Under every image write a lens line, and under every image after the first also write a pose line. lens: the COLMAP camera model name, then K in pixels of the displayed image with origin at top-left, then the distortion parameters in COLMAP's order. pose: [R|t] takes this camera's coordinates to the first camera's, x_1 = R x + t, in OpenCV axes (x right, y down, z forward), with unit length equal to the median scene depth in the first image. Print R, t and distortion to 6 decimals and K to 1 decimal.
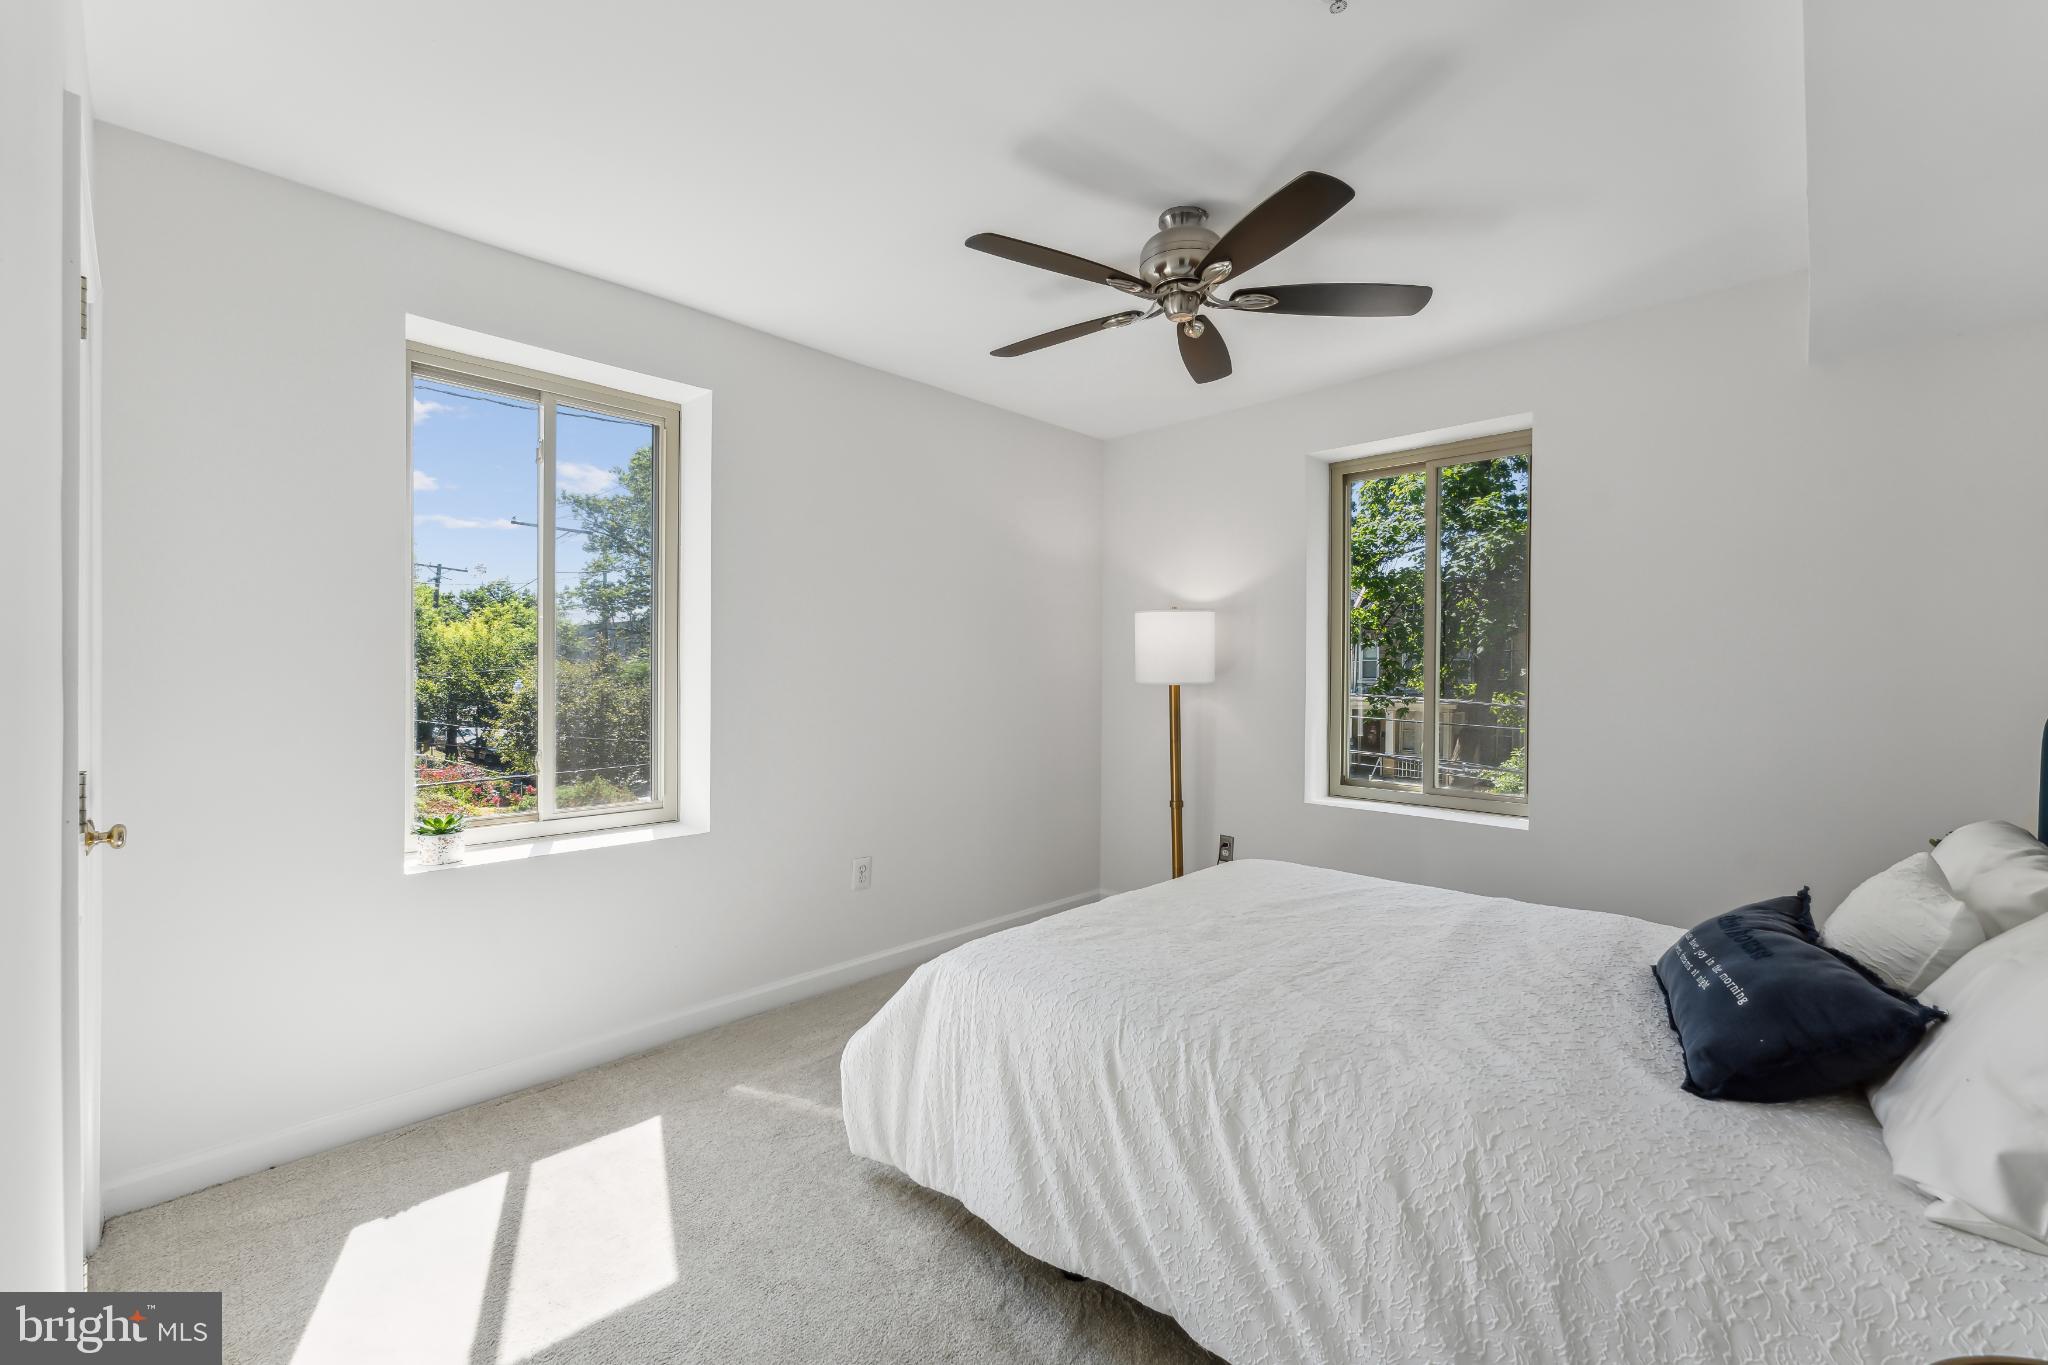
lens RADIAL K [[836.4, 0, 1027.1], [0, 836.4, 677.7], [0, 0, 1]] dist [0.000082, 0.000294]
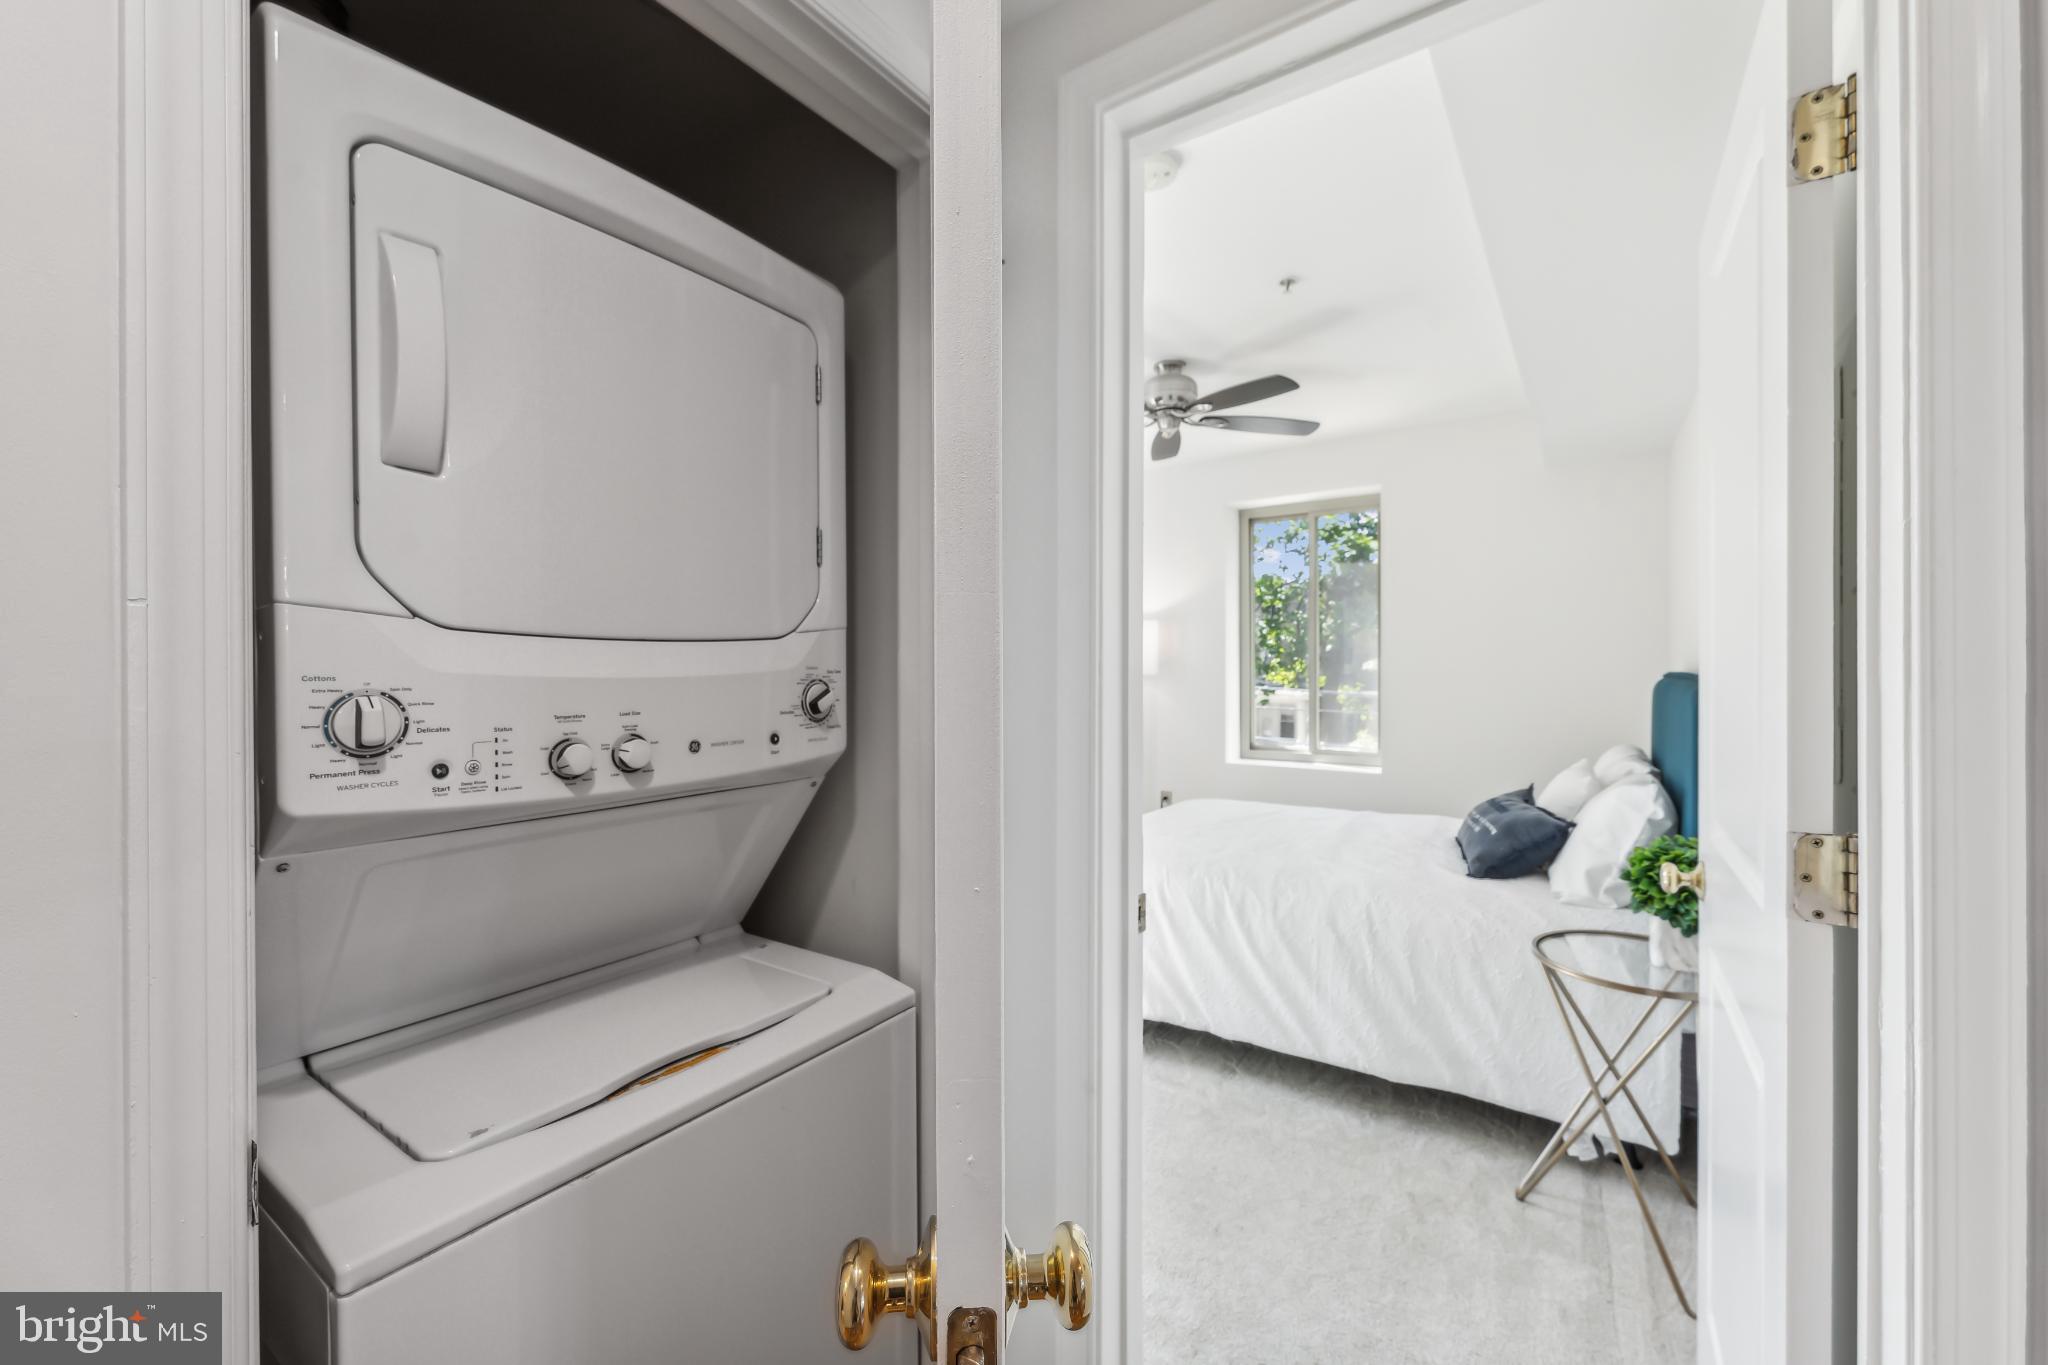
lens RADIAL K [[832.8, 0, 1027.9], [0, 832.8, 664.9], [0, 0, 1]] dist [0.000100, -0.000127]
pose [[0.988146, -0.006442, 0.153385, -0.470267], [0.008254, 0.999903, -0.011181, 0.011340], [-0.153298, 0.012315, 0.988103, -0.694612]]
